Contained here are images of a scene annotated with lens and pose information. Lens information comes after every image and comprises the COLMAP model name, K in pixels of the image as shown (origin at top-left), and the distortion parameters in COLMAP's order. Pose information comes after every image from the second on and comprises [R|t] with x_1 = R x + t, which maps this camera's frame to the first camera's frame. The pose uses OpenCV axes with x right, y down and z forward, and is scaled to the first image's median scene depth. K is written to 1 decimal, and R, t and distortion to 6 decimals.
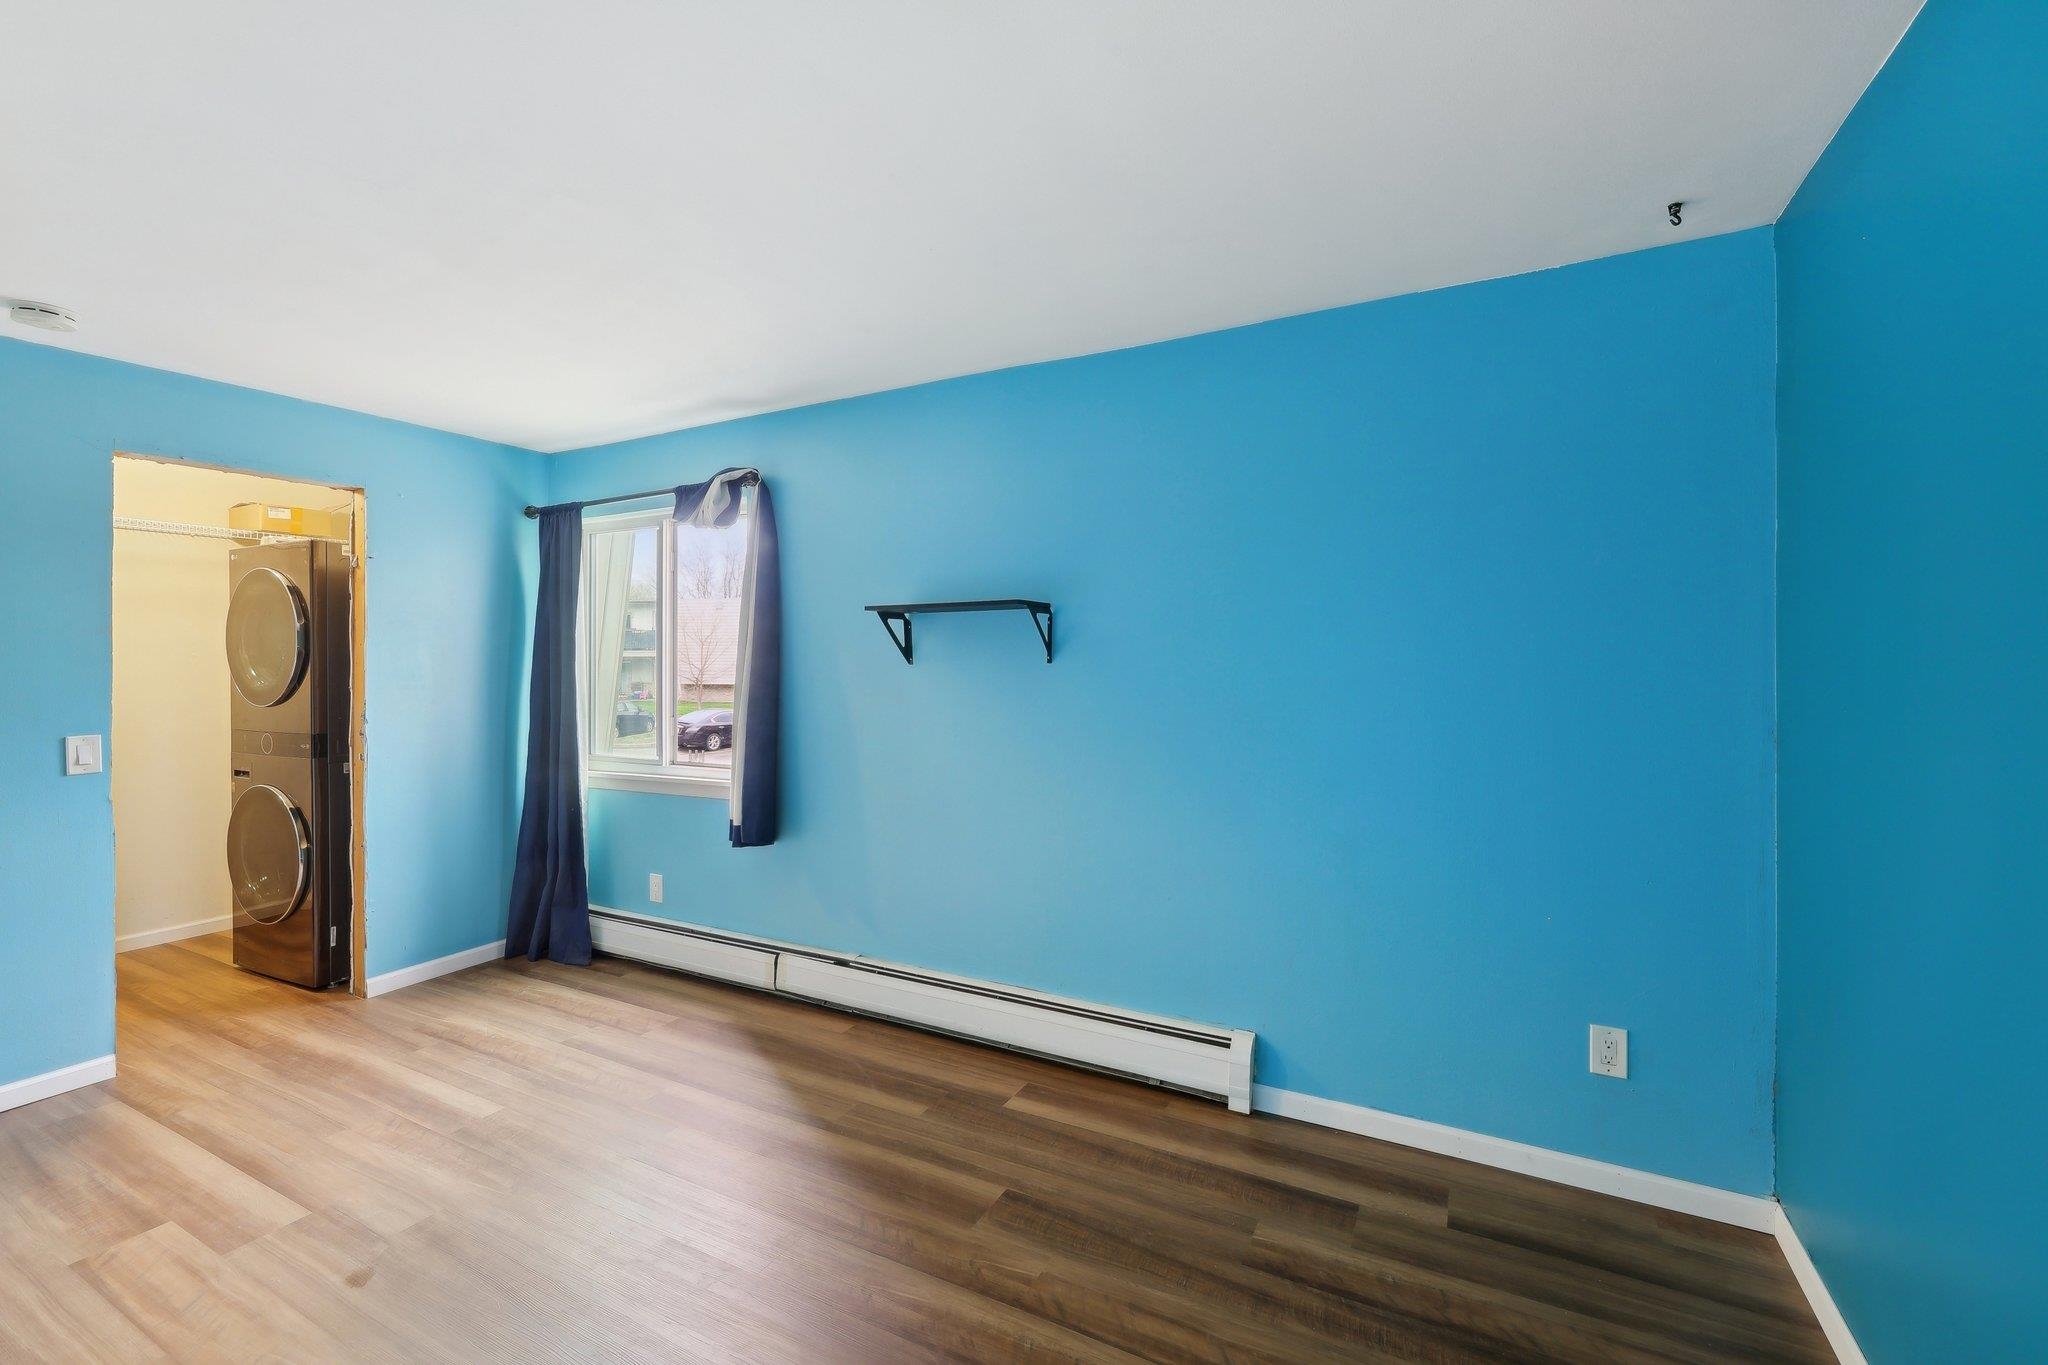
lens RADIAL K [[876.1, 0, 1017.7], [0, 876.1, 661.7], [0, 0, 1]] dist [0.002662, 0.000516]
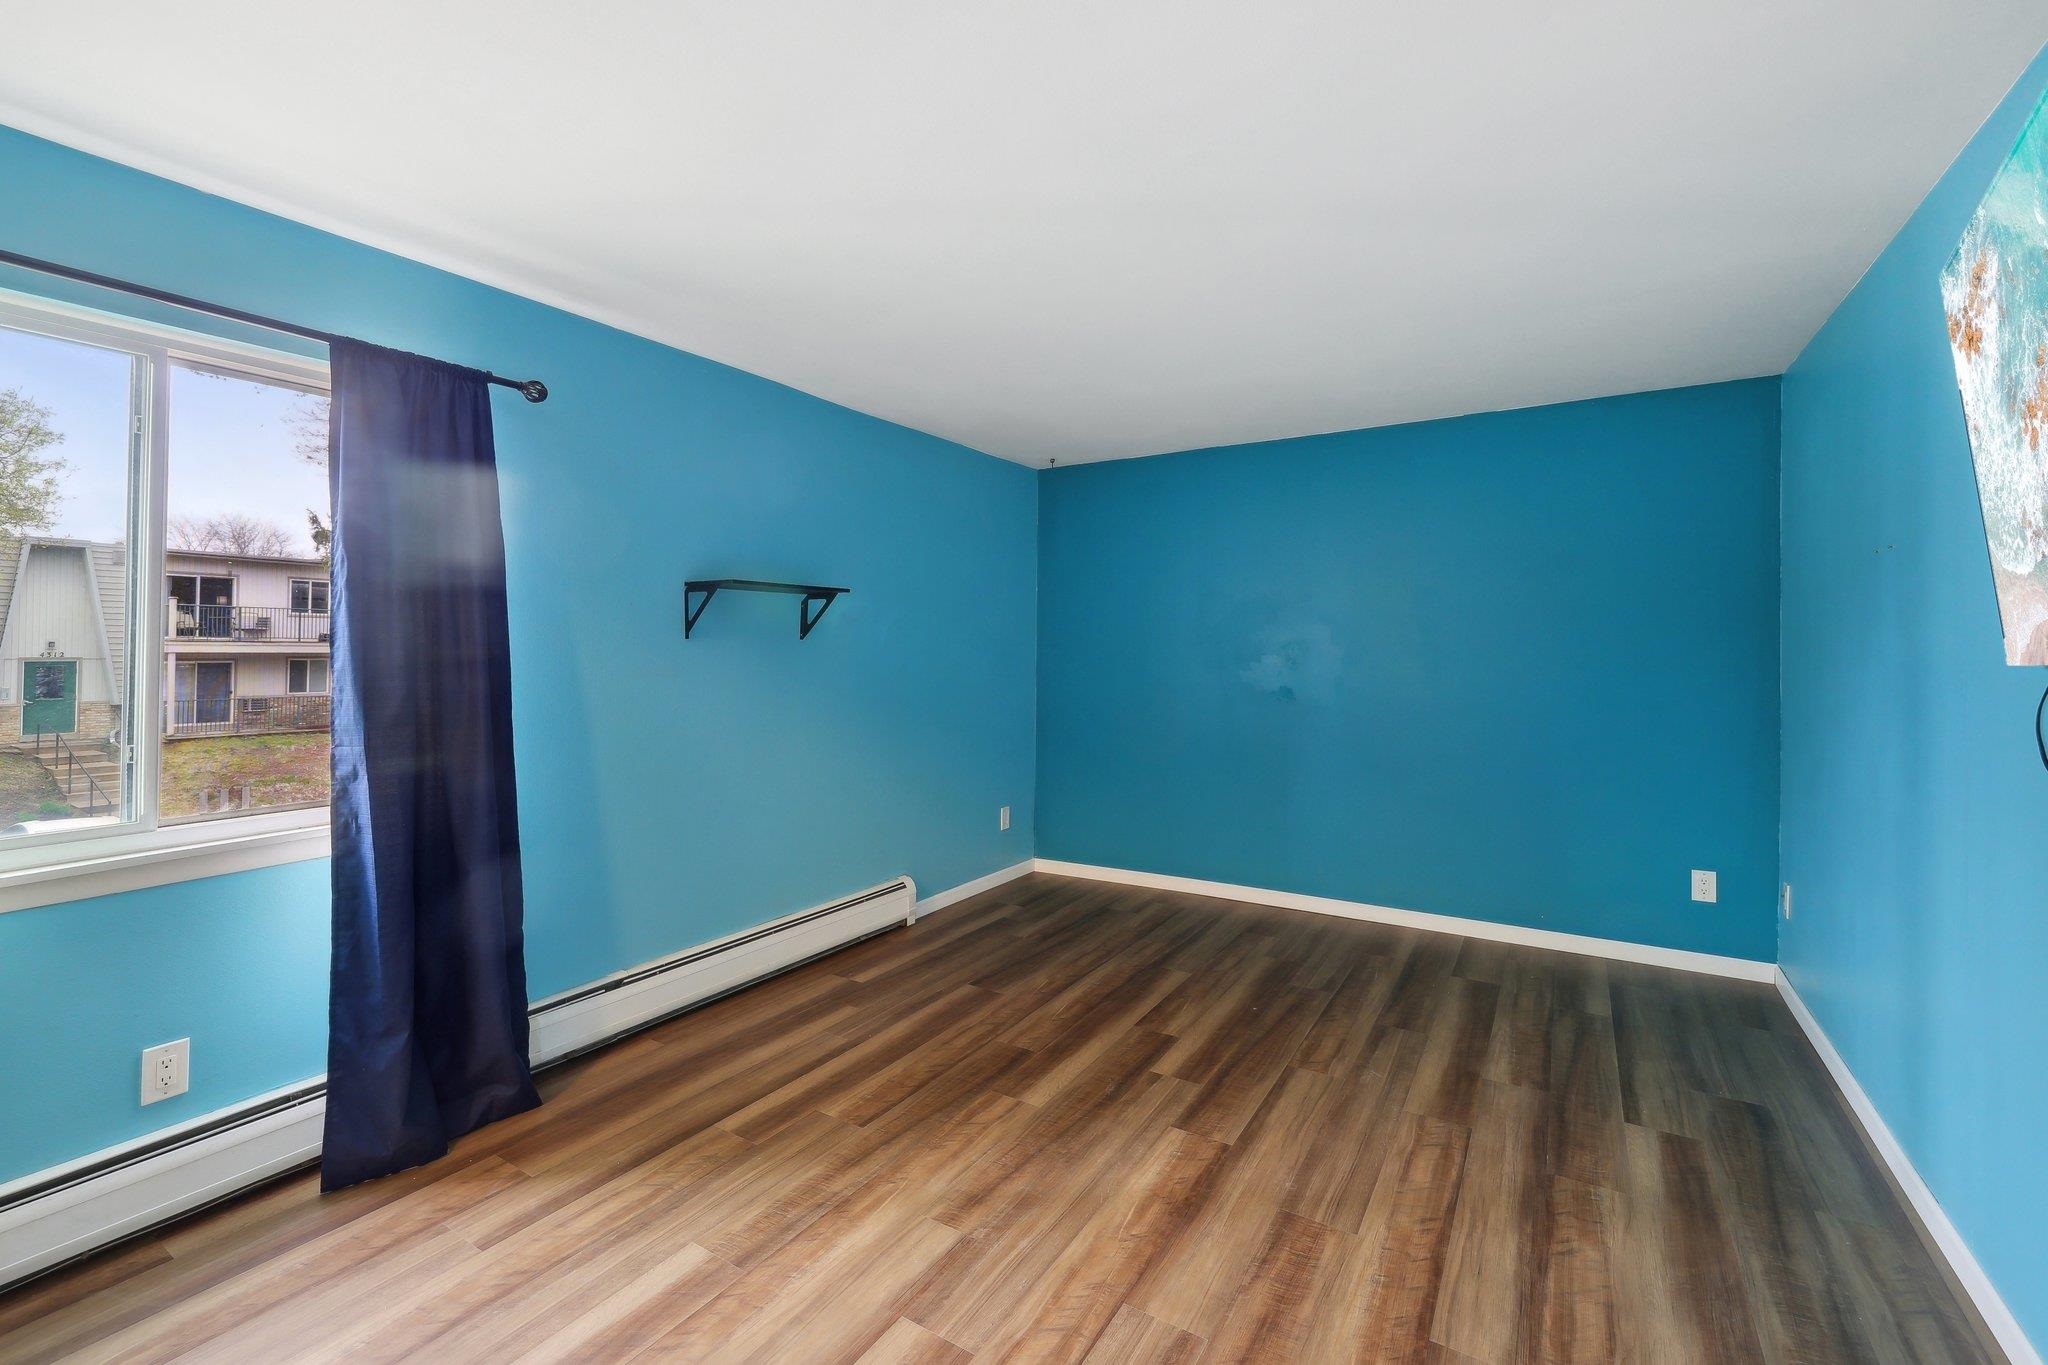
lens RADIAL K [[876.1, 0, 1017.7], [0, 876.1, 661.7], [0, 0, 1]] dist [0.002662, 0.000516]
pose [[0.067399, -0.008510, 0.997690, -1.216617], [0.000597, 0.999964, 0.008489, 0.021675], [-0.997726, 0.000023, 0.067402, 0.646778]]
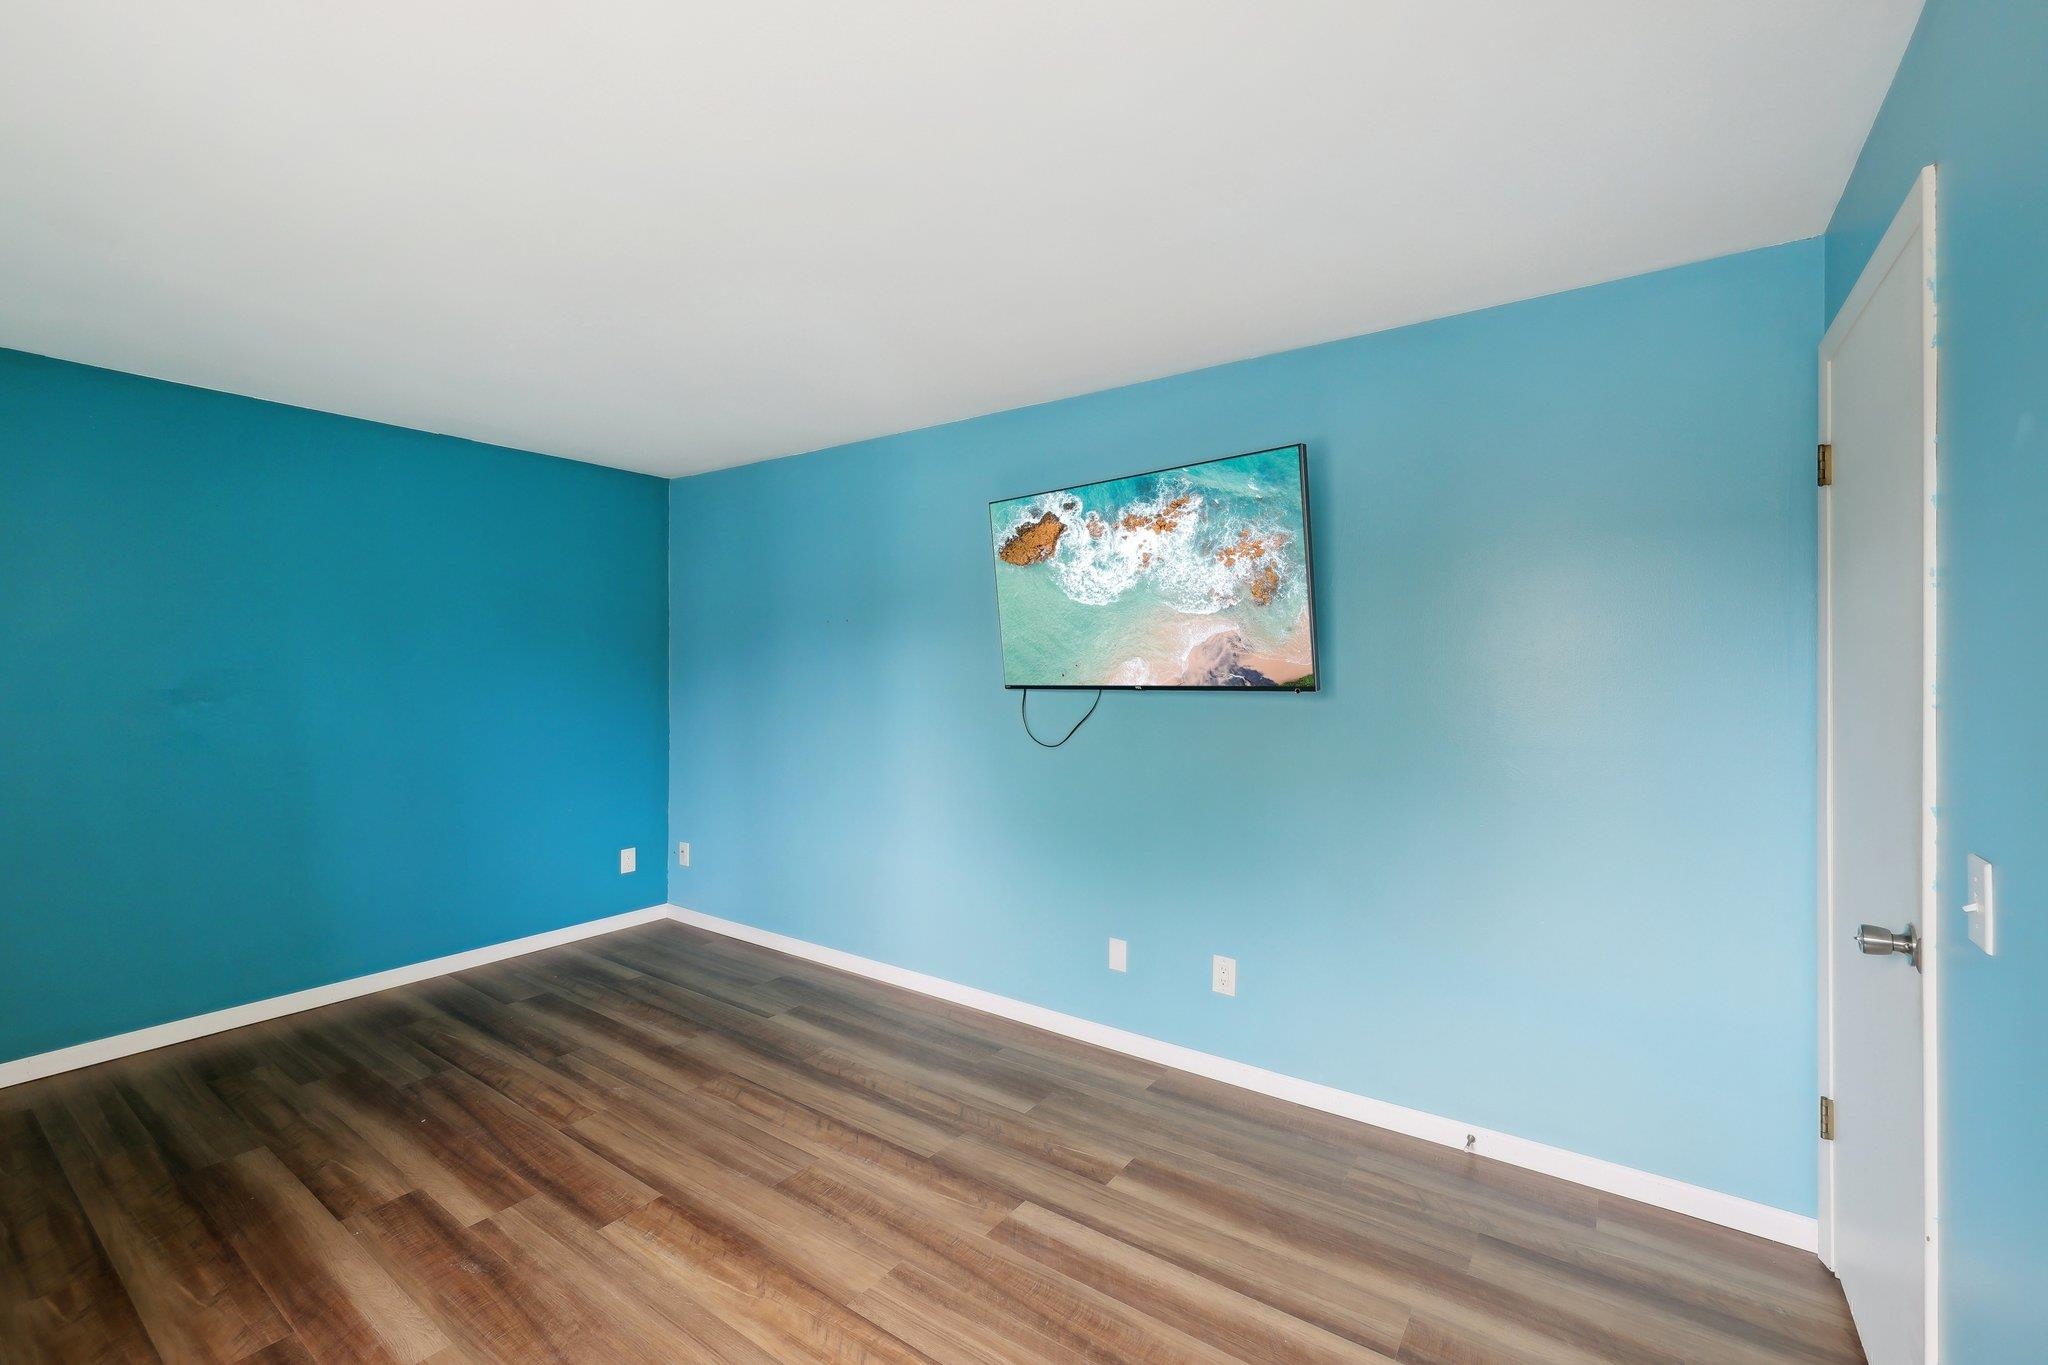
lens RADIAL K [[860.5, 0, 1012.3], [0, 860.5, 675.0], [0, 0, 1]] dist [-0.002414, -0.000240]
pose [[-0.991910, 0.000497, 0.126945, -0.799470], [0.001181, 0.999985, 0.005311, 0.005906], [-0.126941, 0.005418, -0.991895, 1.234736]]
